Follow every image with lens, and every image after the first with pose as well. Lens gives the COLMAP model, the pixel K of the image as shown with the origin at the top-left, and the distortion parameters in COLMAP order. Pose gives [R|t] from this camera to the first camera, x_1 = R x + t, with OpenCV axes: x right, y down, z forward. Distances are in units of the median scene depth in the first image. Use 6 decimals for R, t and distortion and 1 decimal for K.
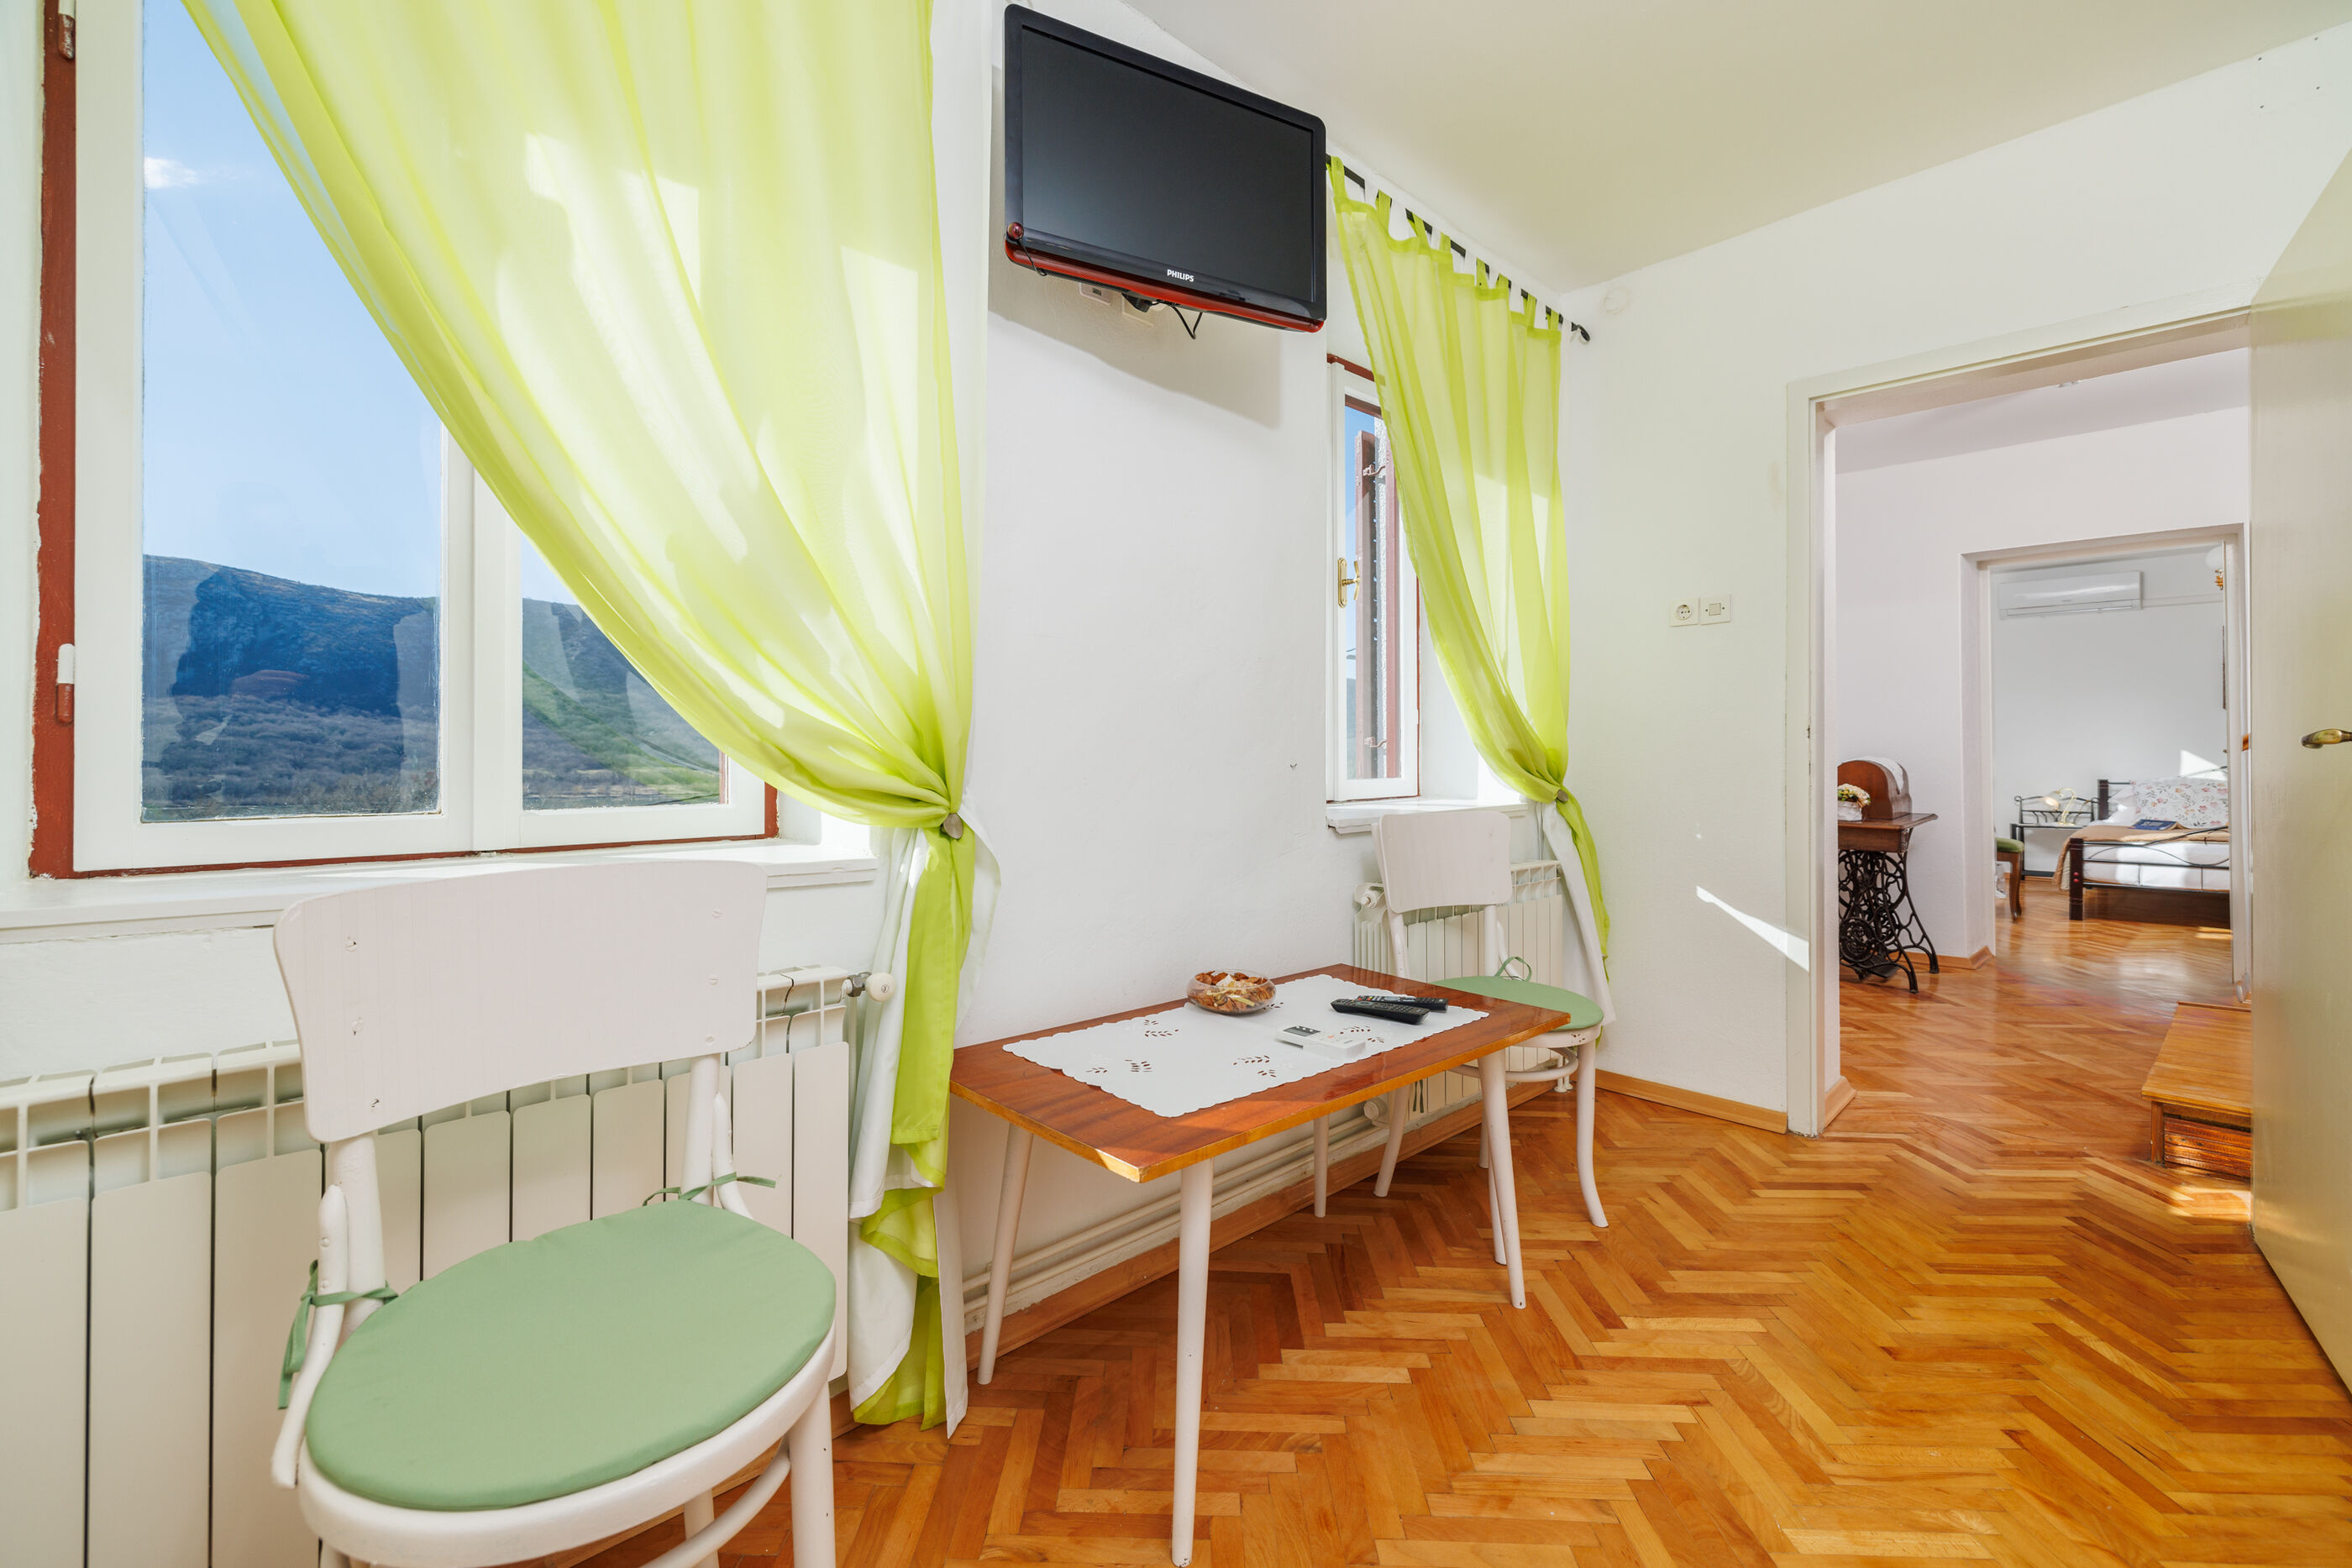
lens RADIAL K [[1016.8, 0, 1177.6], [0, 1016.8, 758.1], [0, 0, 1]] dist [-0.002361, -0.000564]
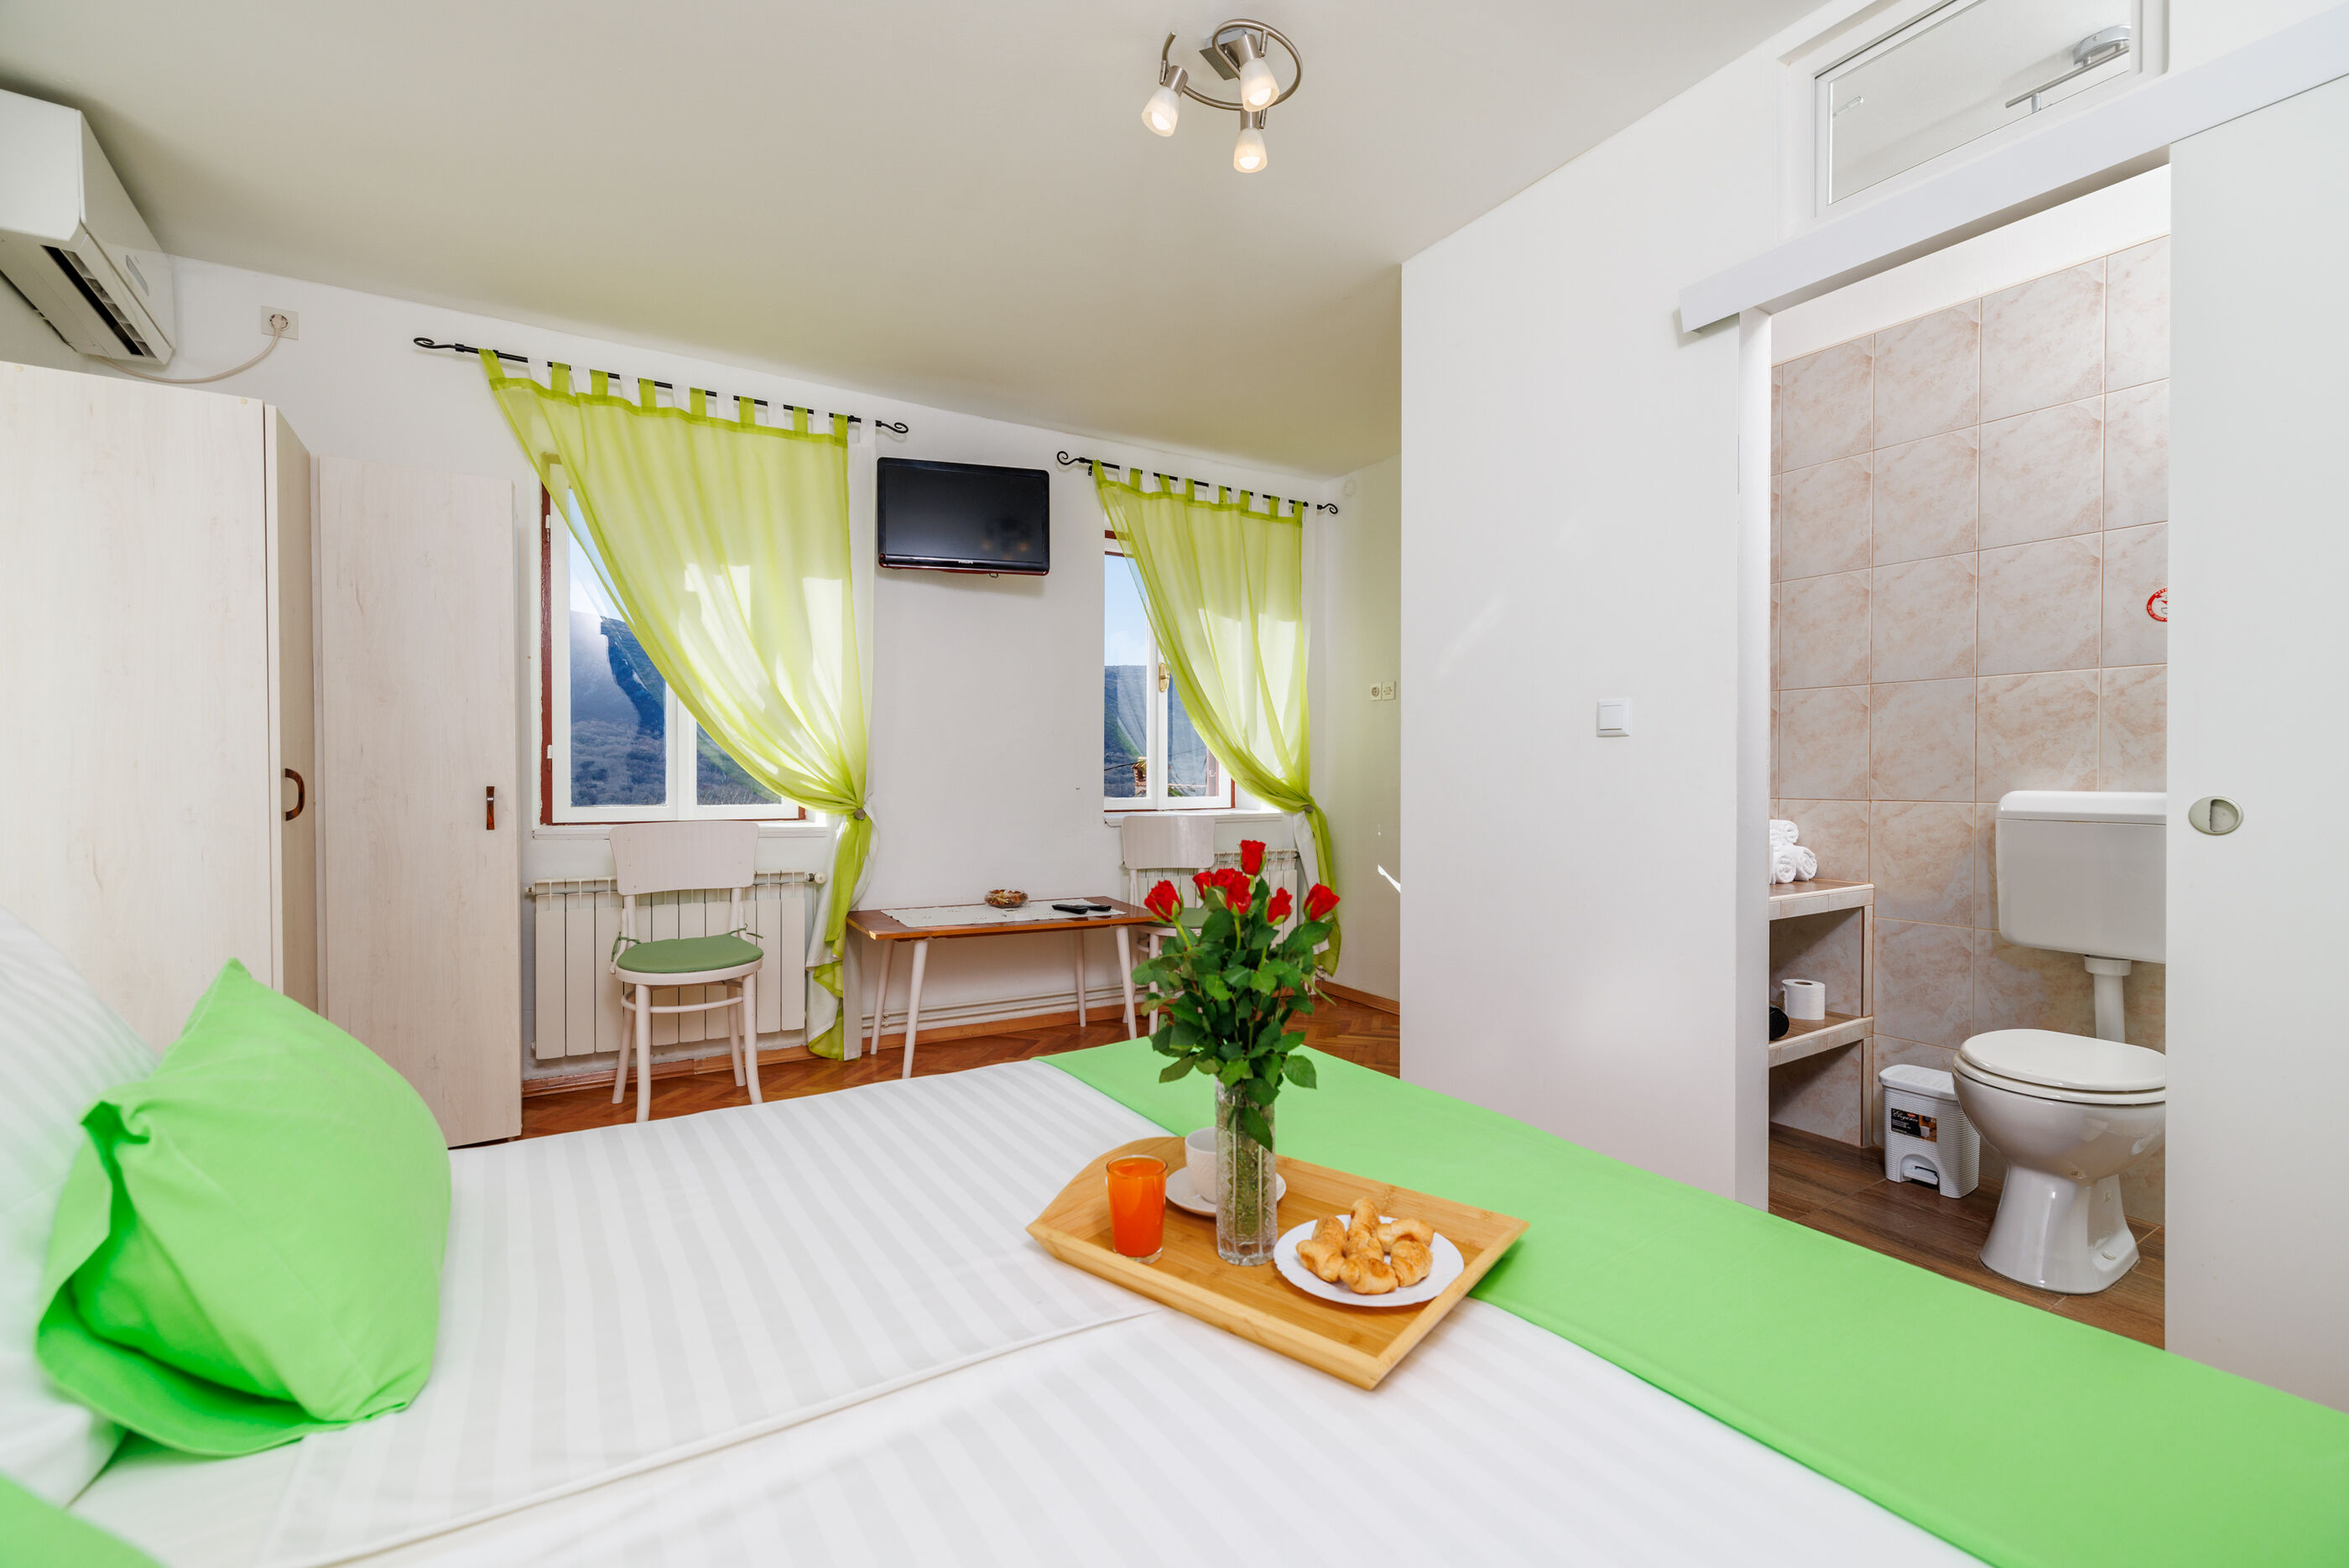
lens RADIAL K [[1015.6, 0, 1172.3], [0, 1015.6, 787.8], [0, 0, 1]] dist [-0.002361, -0.000564]
pose [[0.973800, 0.005889, -0.227330, 1.112823], [-0.003065, 0.999914, 0.012774, -0.027855], [0.227385, -0.011743, 0.973734, -1.219808]]
